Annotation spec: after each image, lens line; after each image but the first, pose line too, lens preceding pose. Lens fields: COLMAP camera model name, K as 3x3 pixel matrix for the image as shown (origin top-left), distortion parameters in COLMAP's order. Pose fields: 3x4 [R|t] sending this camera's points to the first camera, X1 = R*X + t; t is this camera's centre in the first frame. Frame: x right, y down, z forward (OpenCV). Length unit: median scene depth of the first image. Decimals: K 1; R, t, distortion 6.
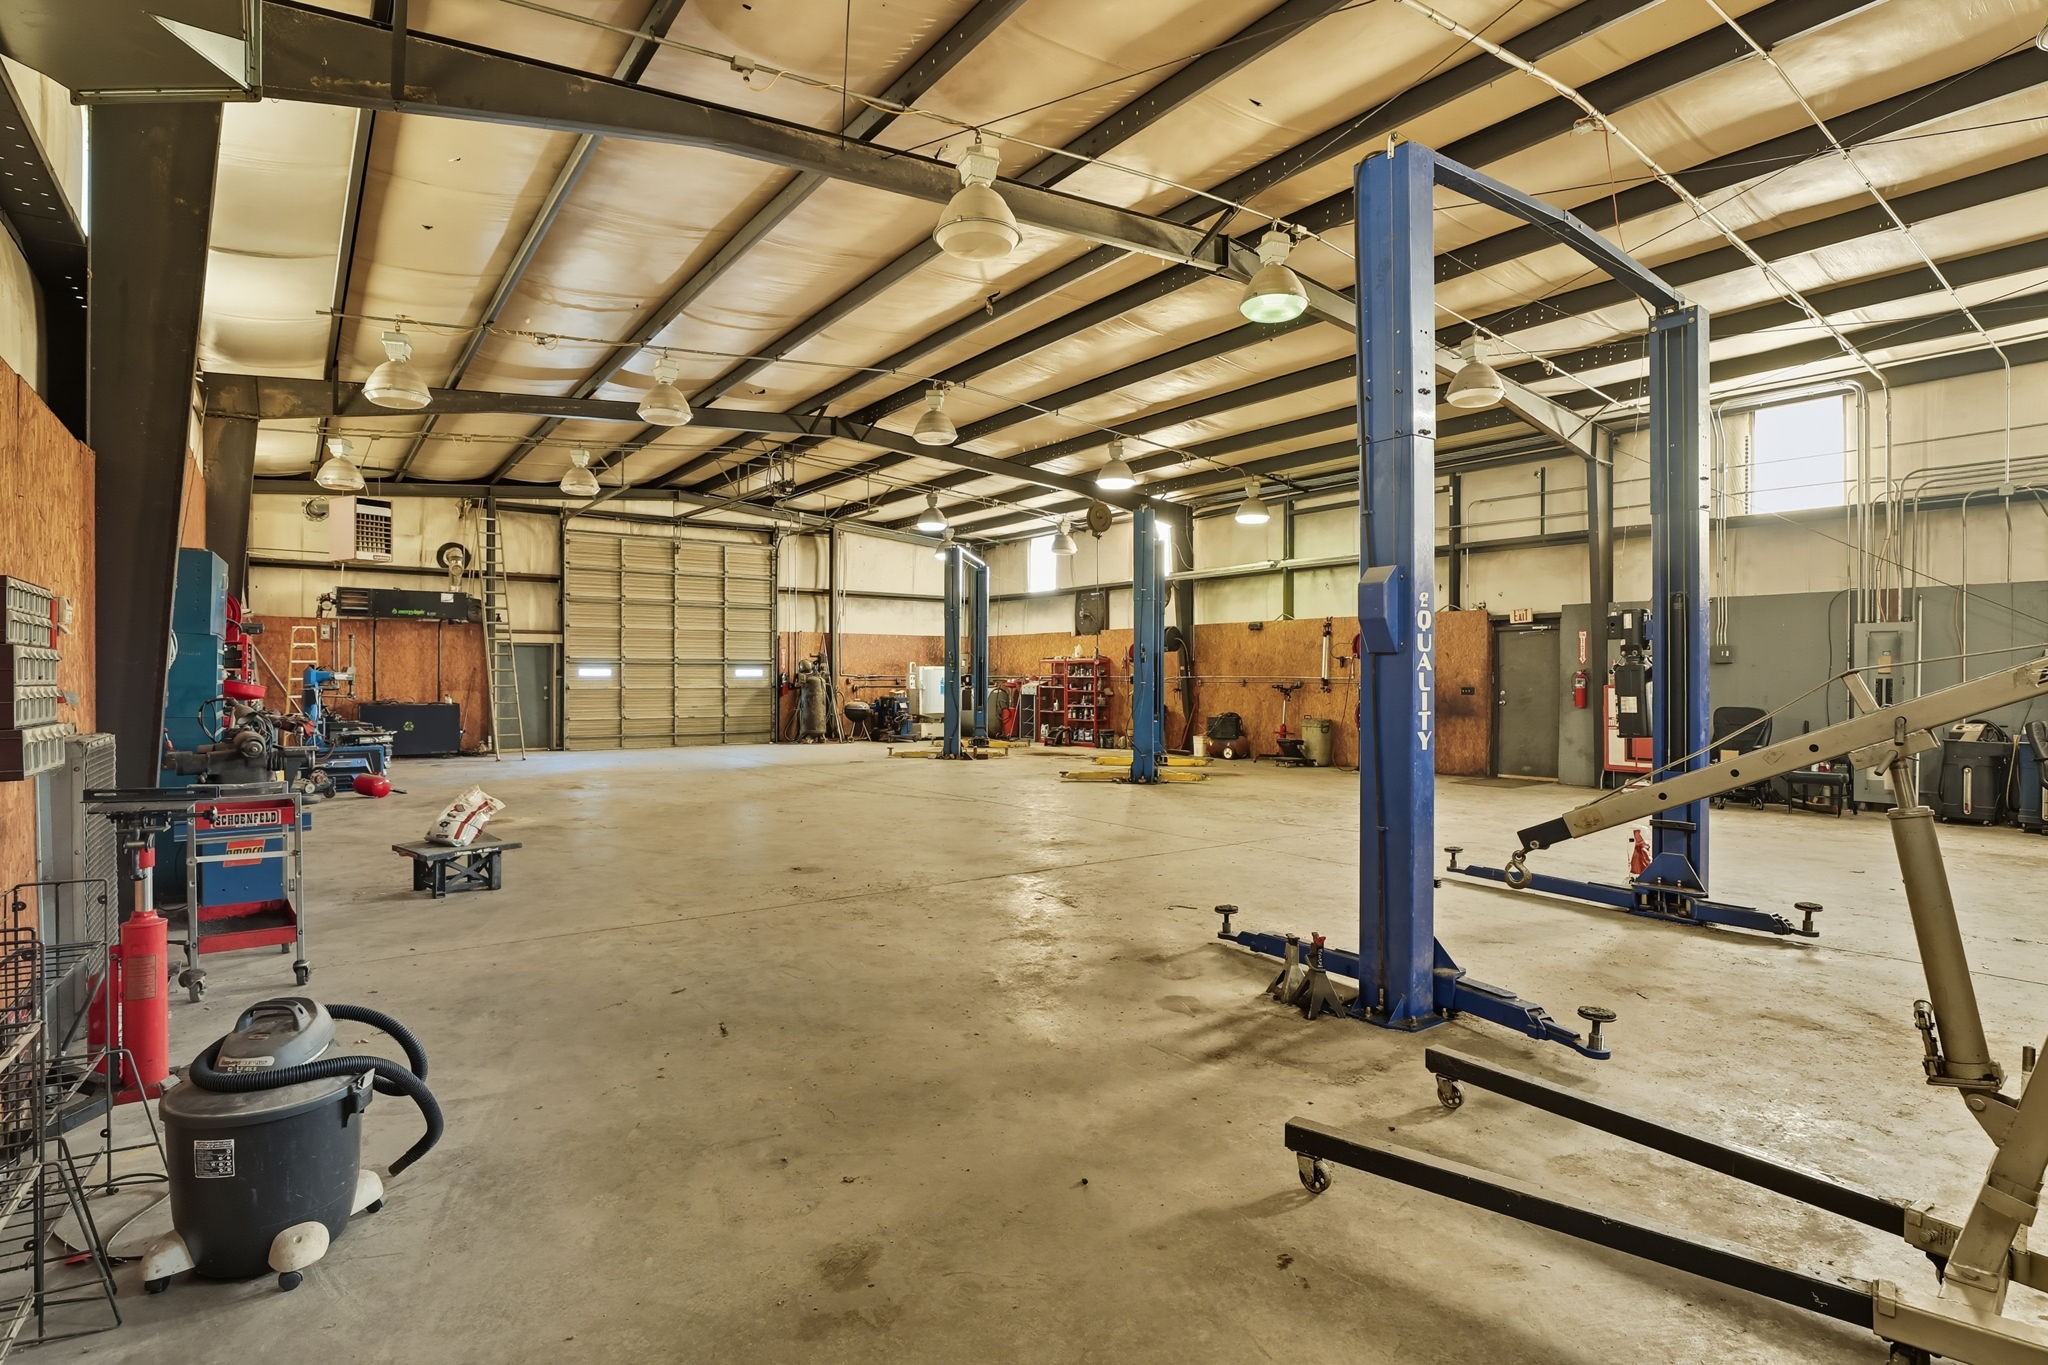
lens RADIAL K [[1060.5, 0, 1026.3], [0, 1060.5, 672.4], [0, 0, 1]] dist [-0.041072, 0.018997]
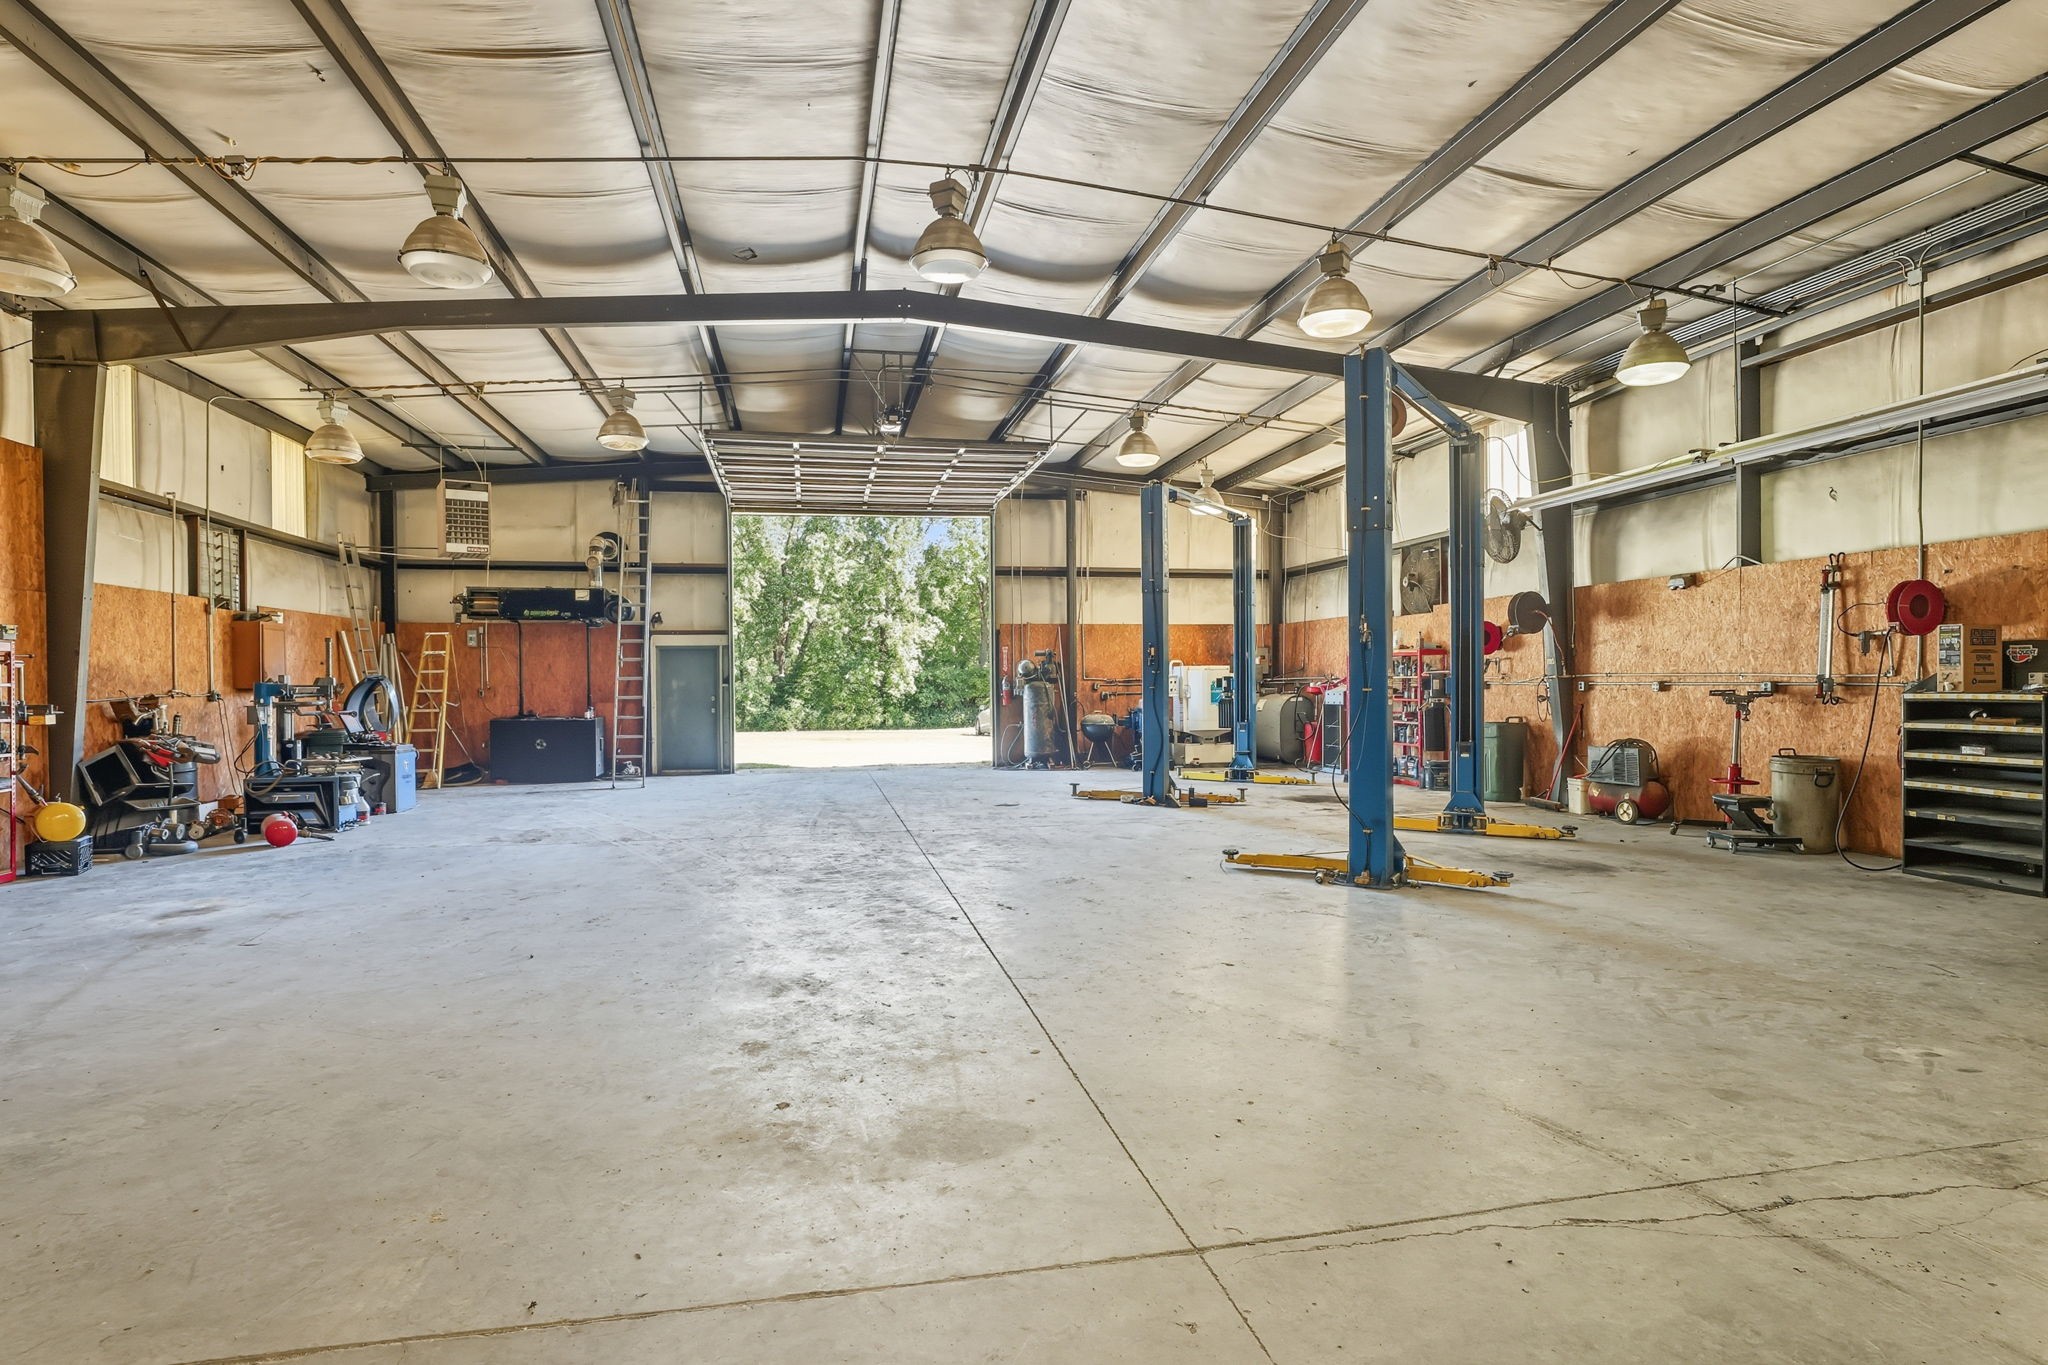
lens RADIAL K [[1060.5, 0, 1026.3], [0, 1060.5, 672.4], [0, 0, 1]] dist [-0.041072, 0.018997]
pose [[0.905261, -0.014499, -0.424608, 0.138783], [0.013122, 0.999895, -0.006168, 0.002278], [0.424653, 0.000012, 0.905356, 0.364660]]
